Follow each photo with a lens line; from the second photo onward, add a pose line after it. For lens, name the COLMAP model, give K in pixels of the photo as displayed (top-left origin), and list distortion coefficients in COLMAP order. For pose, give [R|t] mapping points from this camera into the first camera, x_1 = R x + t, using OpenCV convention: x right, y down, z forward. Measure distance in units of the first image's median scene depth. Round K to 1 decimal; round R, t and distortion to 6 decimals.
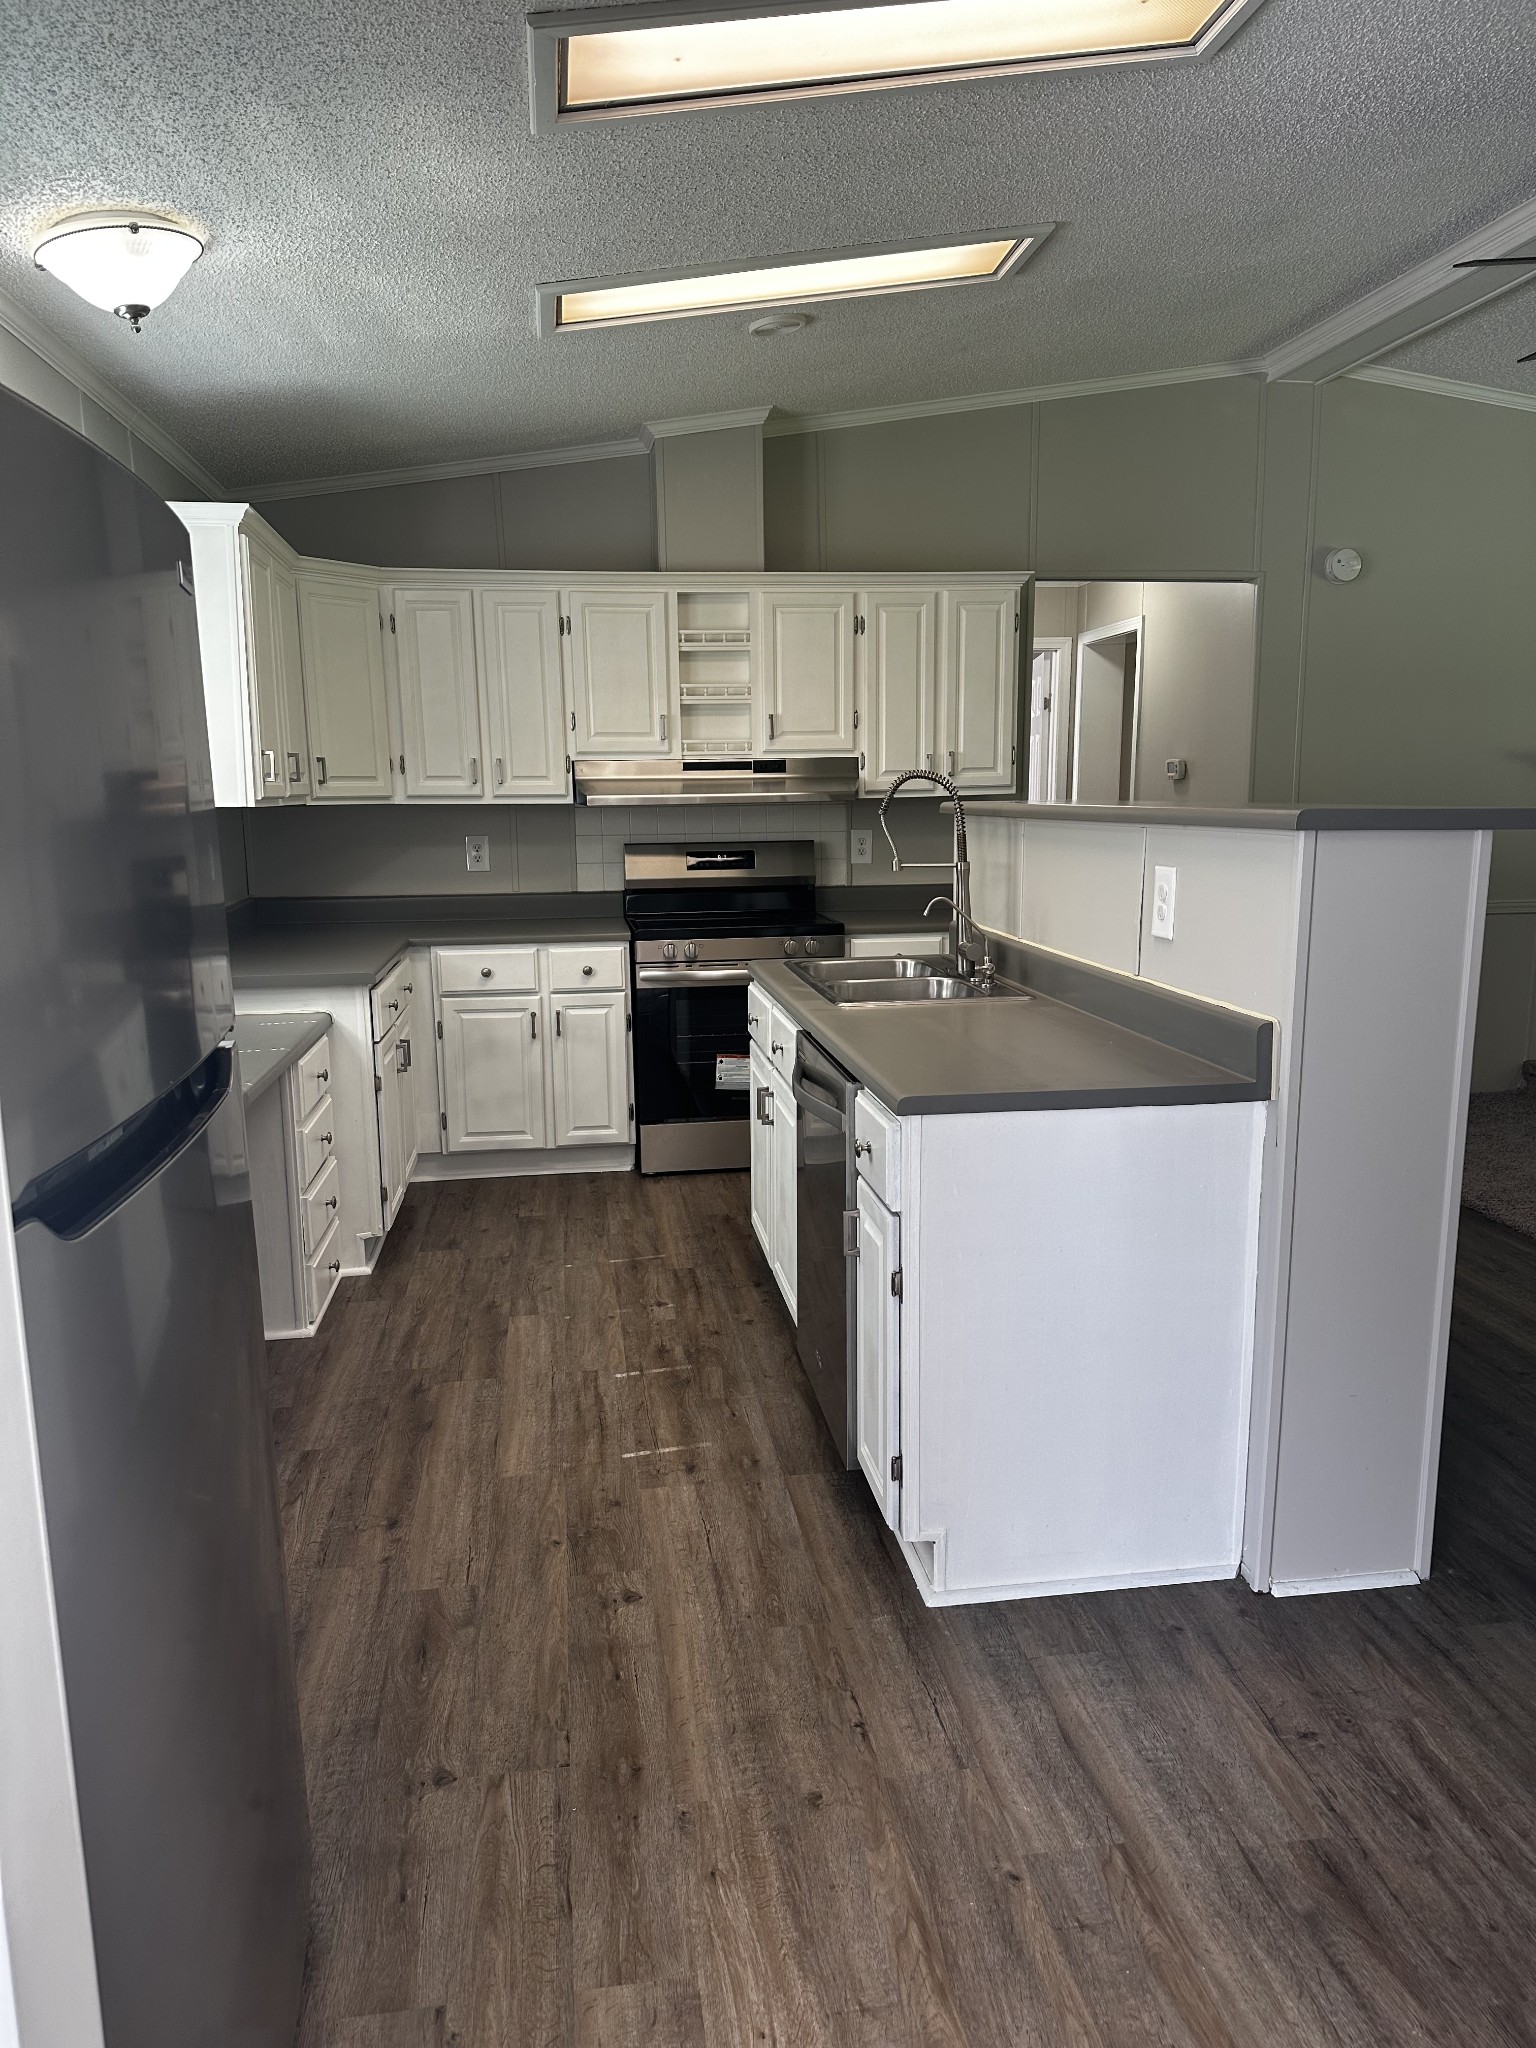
lens RADIAL K [[1435.7, 0, 768.0], [0, 1435.7, 1024.0], [0, 0, 1]] dist [0.143216, -0.000332]
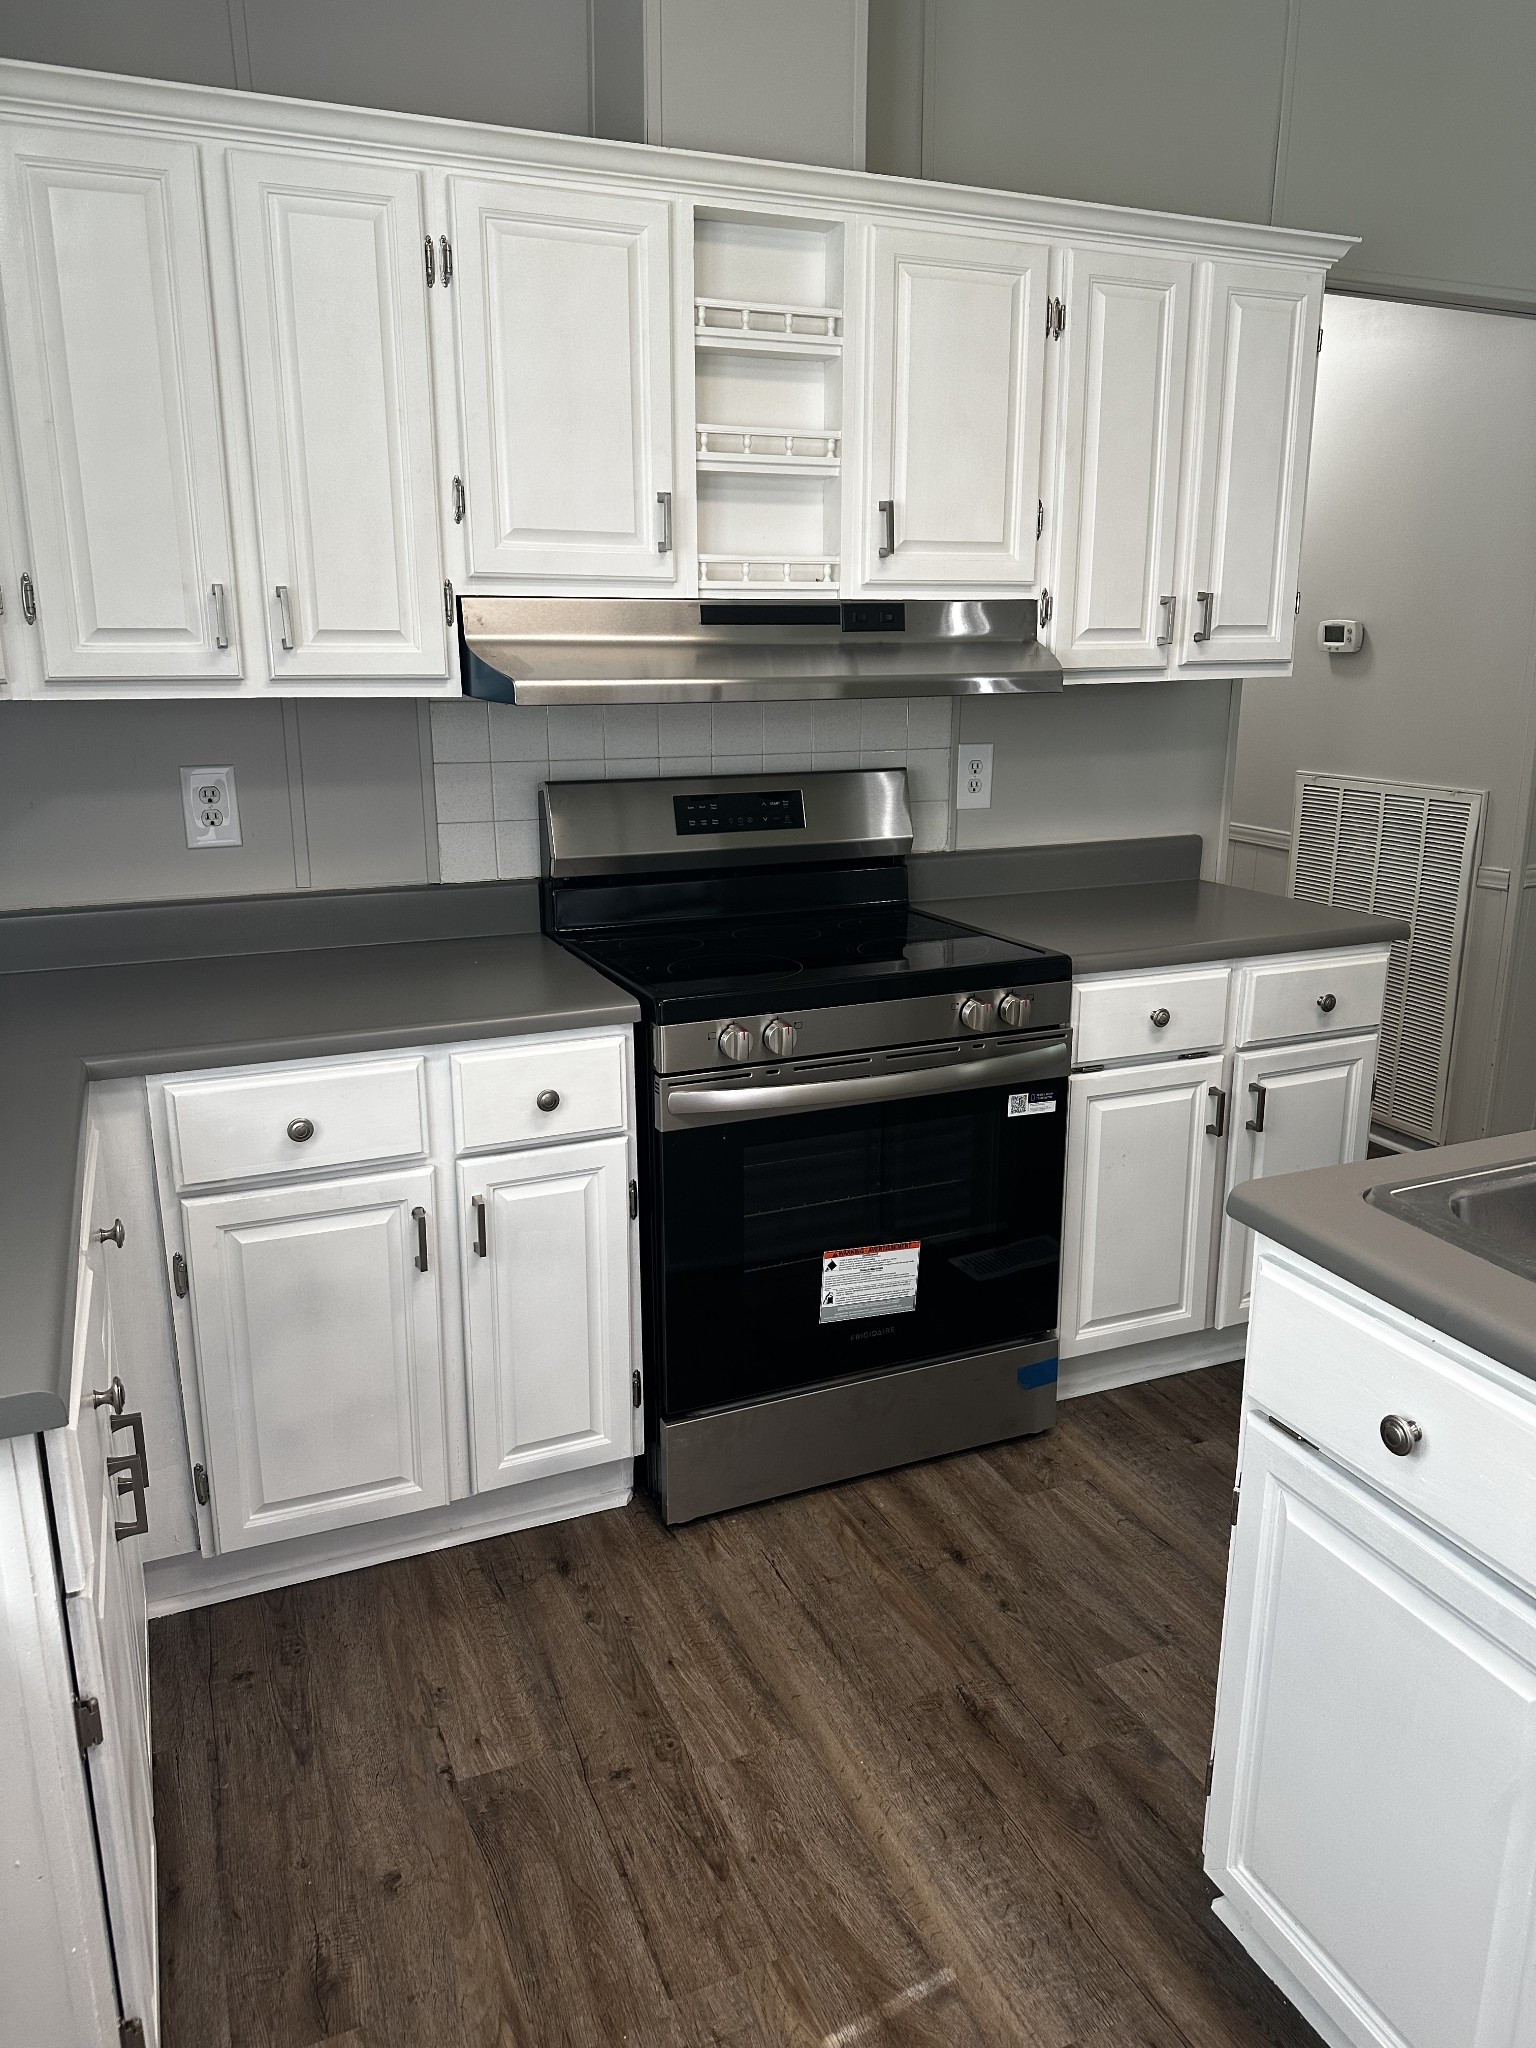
lens RADIAL K [[1457.6, 0, 781.6], [0, 1457.6, 1013.0], [0, 0, 1]] dist [0.054708, -0.075974]
pose [[0.967311, -0.053926, 0.247793, -0.158213], [0.037370, 0.996773, 0.071044, -0.087077], [-0.250825, -0.059462, 0.966205, 0.555696]]
